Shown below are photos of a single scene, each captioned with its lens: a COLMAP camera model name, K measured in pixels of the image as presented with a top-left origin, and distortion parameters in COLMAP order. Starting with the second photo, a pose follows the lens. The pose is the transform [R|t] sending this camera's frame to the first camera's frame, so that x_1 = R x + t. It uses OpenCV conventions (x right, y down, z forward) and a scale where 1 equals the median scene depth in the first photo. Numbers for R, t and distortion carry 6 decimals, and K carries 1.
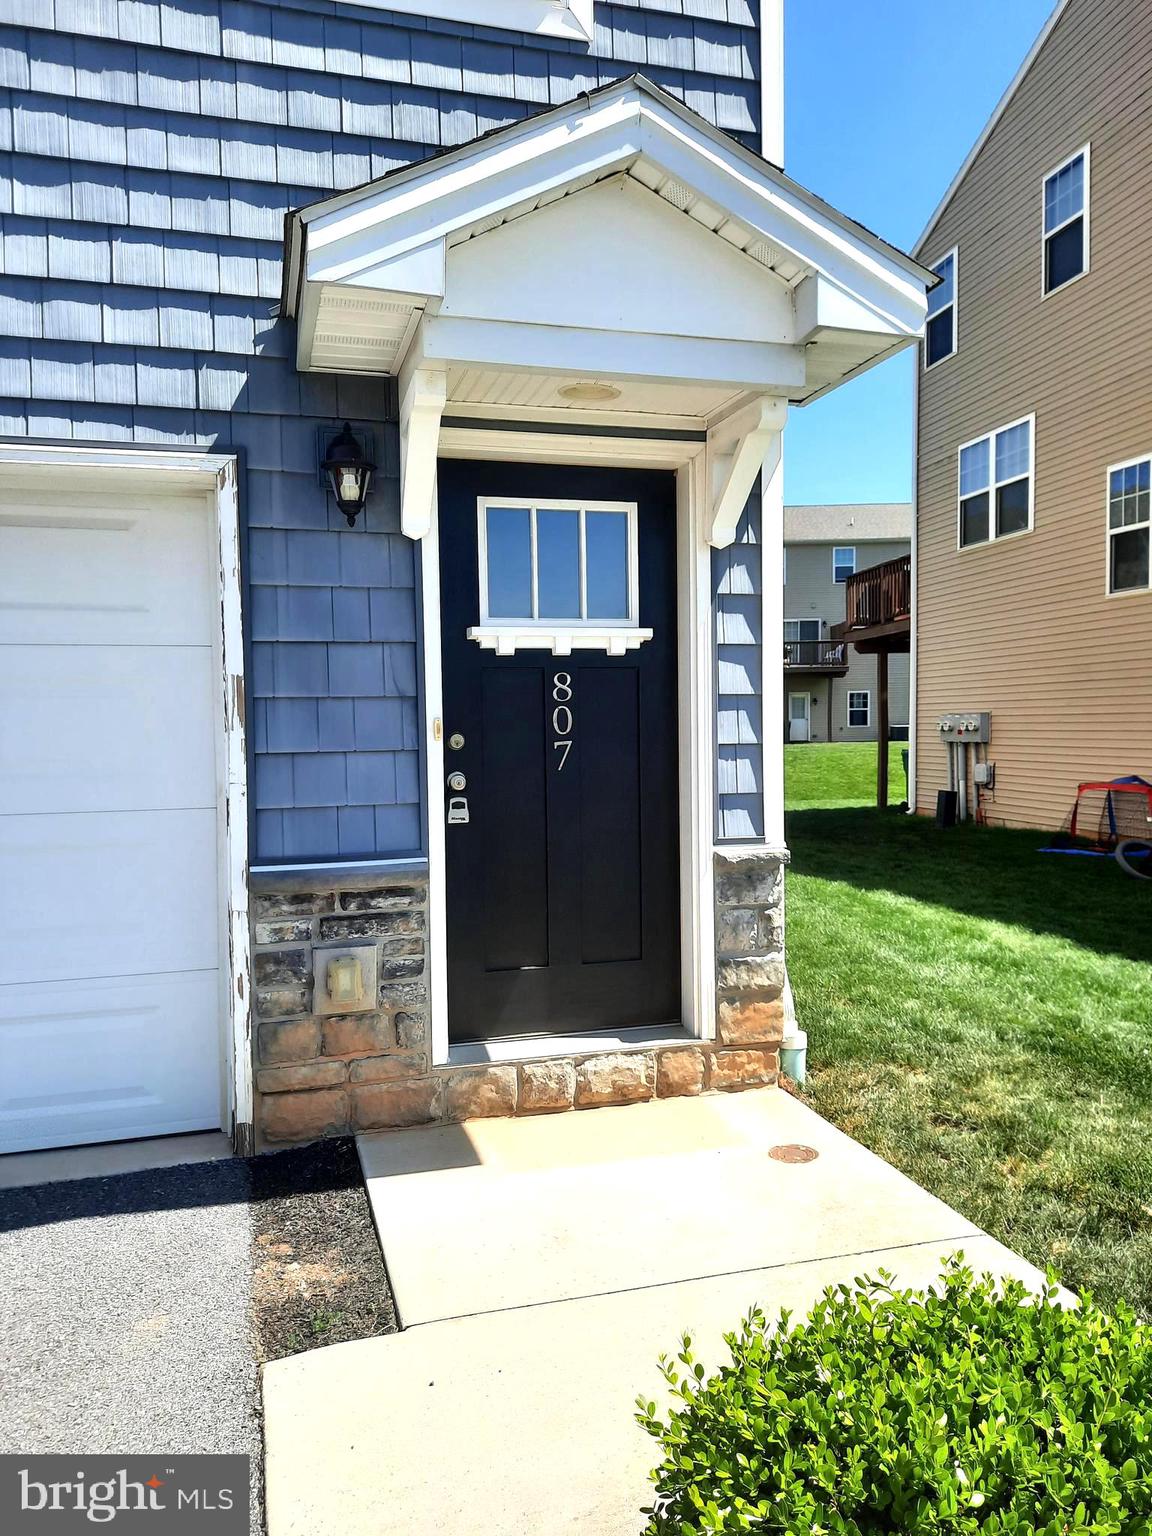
lens RADIAL K [[1129.1, 0, 577.0], [0, 1129.1, 770.4], [0, 0, 1]] dist [0.041782, -0.000167]
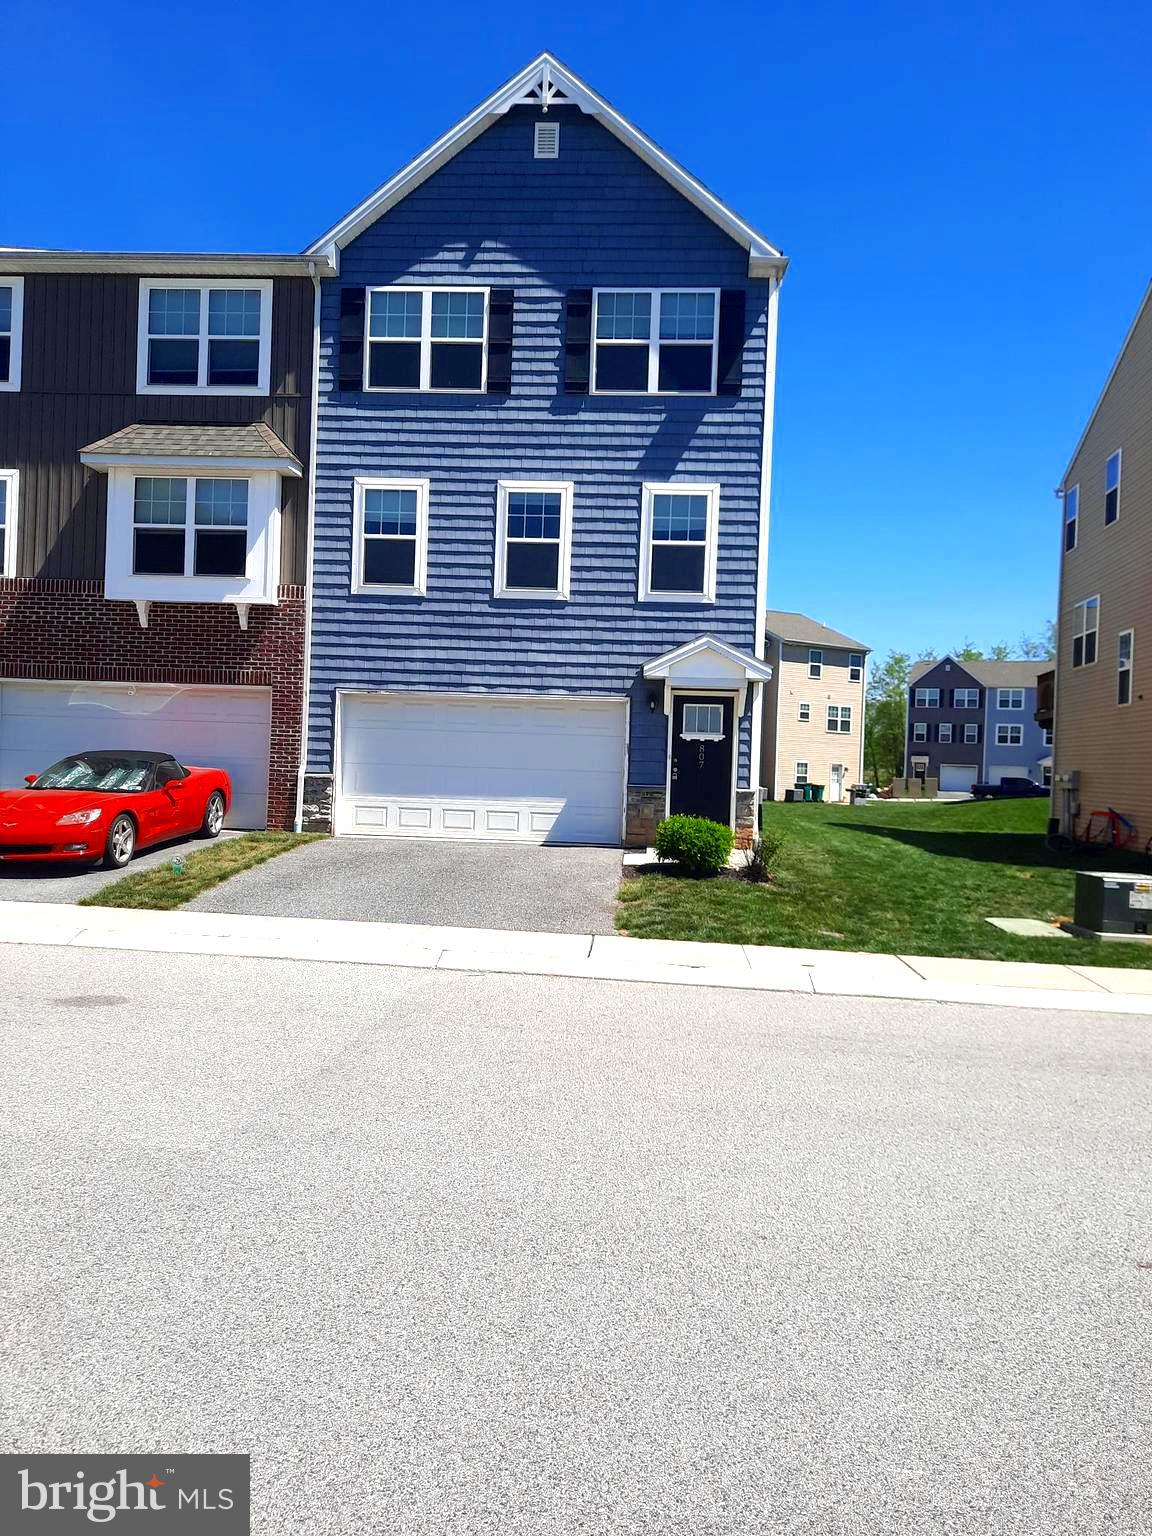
lens RADIAL K [[1129.1, 0, 575.9], [0, 1129.1, 767.9], [0, 0, 1]] dist [0.041782, -0.000167]
pose [[0.937346, 0.045042, -0.345477, 1.040856], [-0.059550, 0.997728, -0.031490, 0.162951], [0.343274, 0.050090, 0.937899, -3.212755]]
